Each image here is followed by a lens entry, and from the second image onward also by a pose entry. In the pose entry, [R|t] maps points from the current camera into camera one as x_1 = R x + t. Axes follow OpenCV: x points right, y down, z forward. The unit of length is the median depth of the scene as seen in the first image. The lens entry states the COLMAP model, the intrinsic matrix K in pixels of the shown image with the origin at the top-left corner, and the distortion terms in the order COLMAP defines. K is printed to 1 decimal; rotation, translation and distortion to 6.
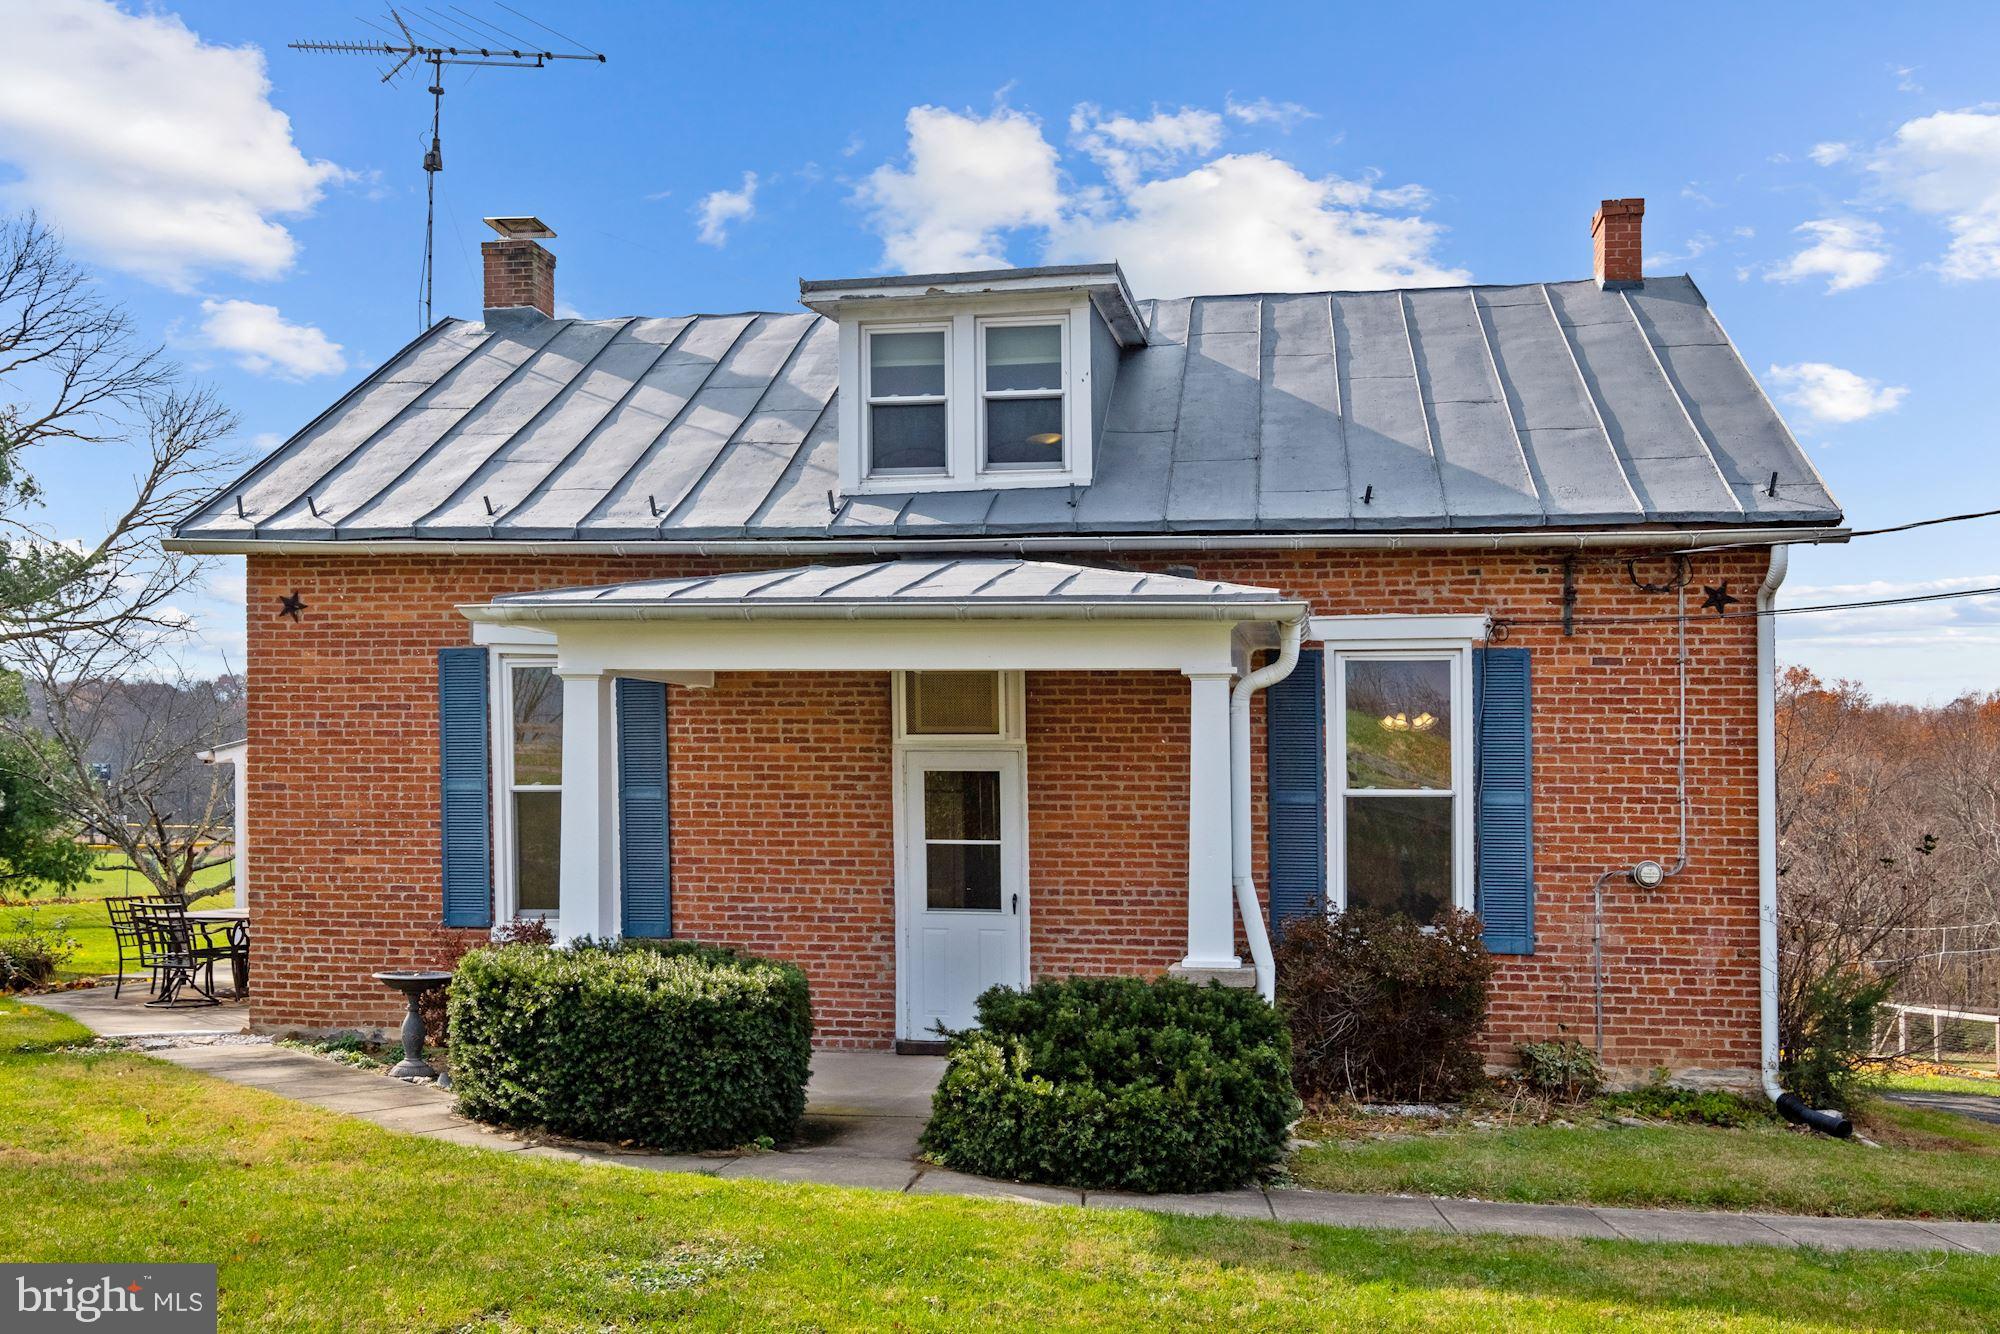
lens RADIAL K [[1778.6, 0, 1003.9], [0, 1778.6, 639.9], [0, 0, 1]] dist [0.004665, 0.001527]
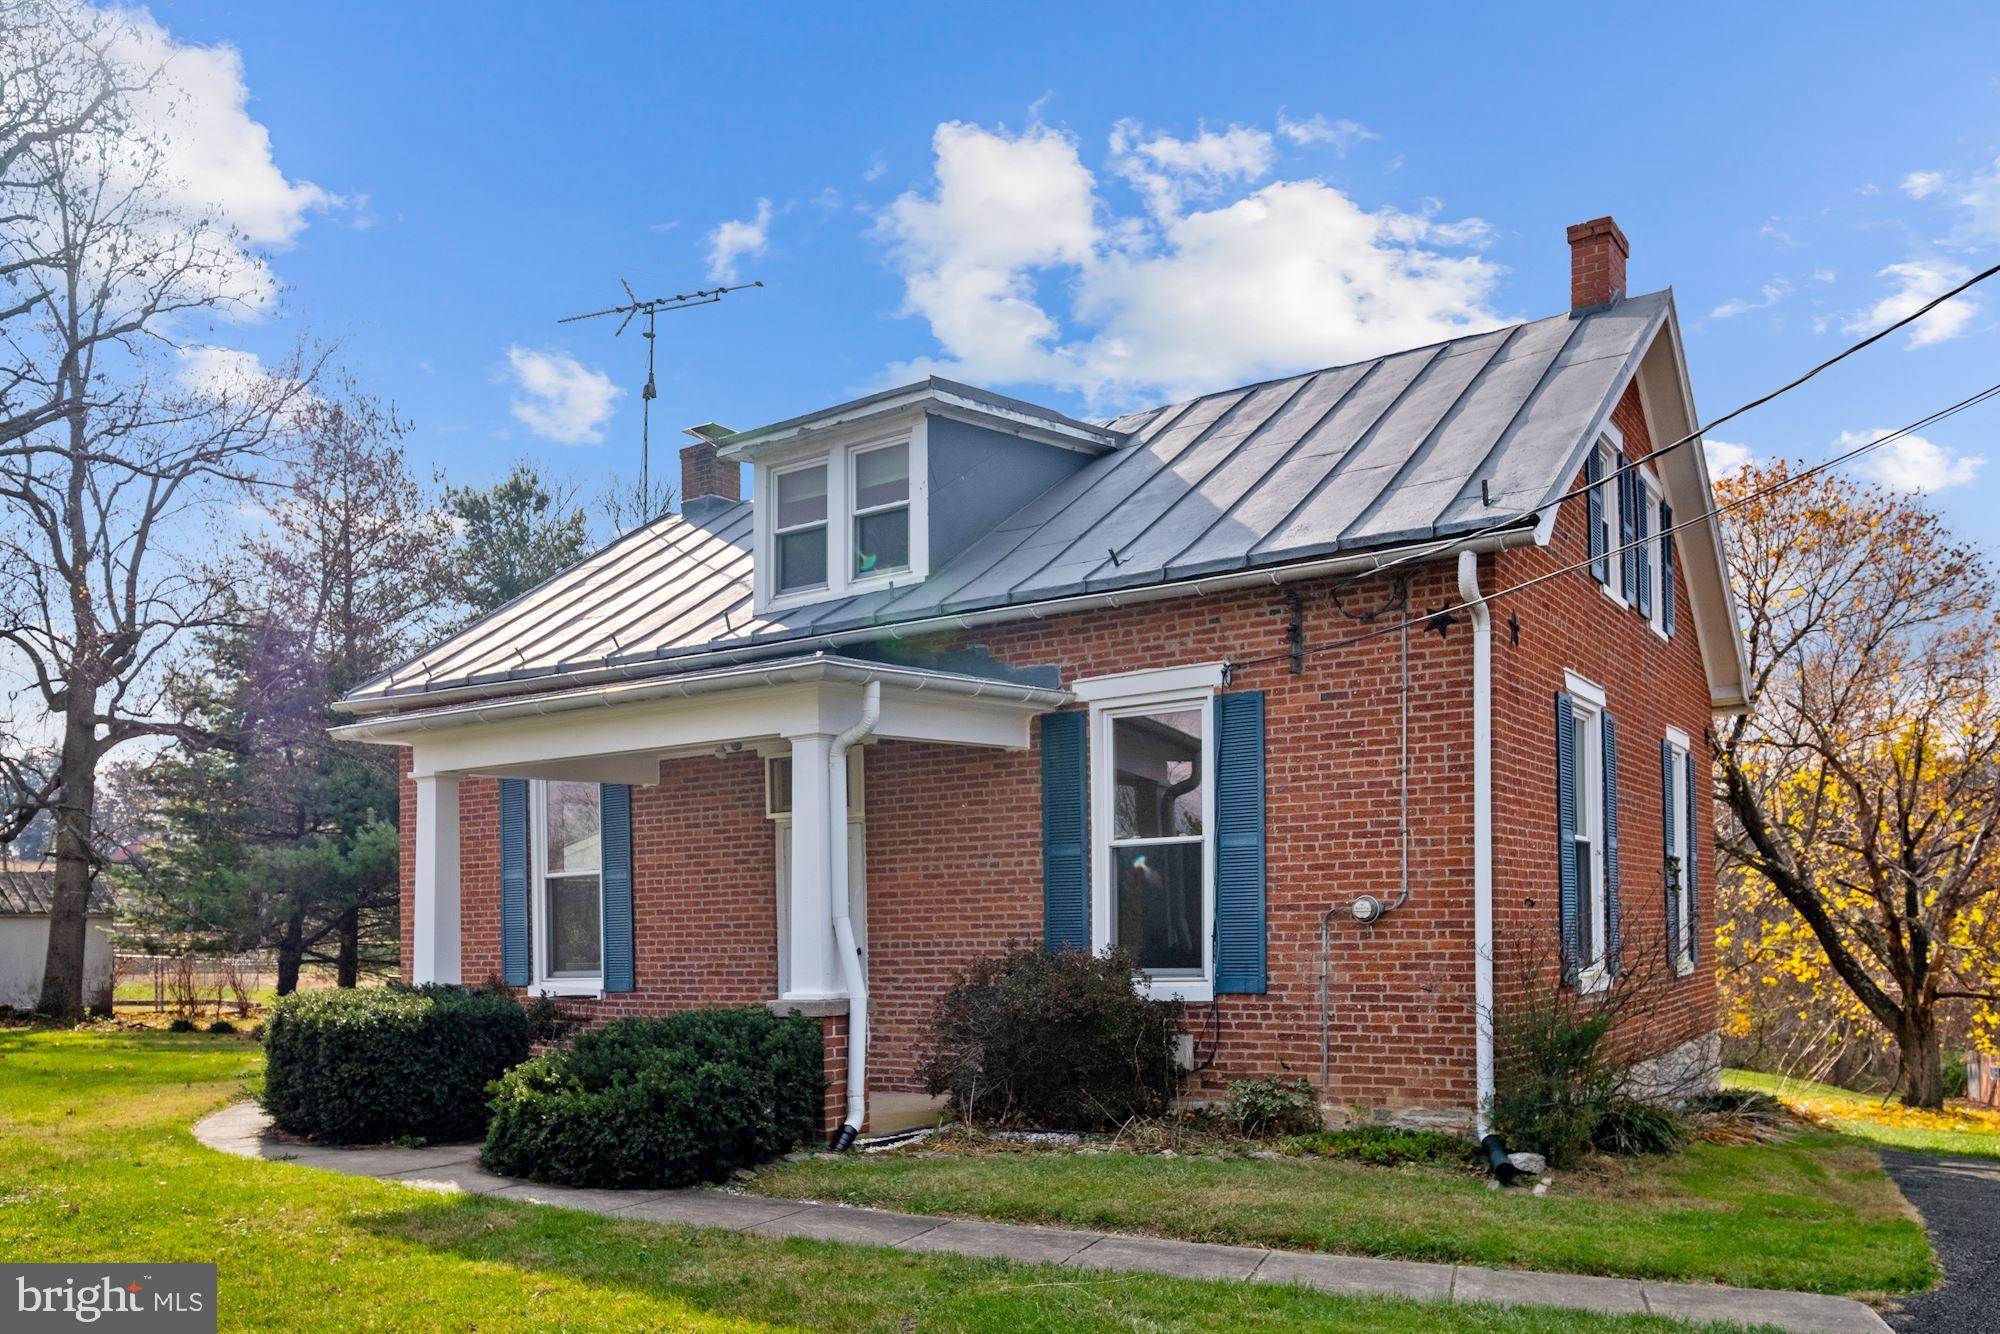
lens RADIAL K [[1544.8, 0, 993.2], [0, 1544.8, 776.8], [0, 0, 1]] dist [0.001186, 0.000891]
pose [[0.912423, -0.068524, -0.403472, 0.504286], [0.069554, 0.997505, -0.012120, 0.053389], [0.403295, -0.017004, 0.914912, 0.139130]]
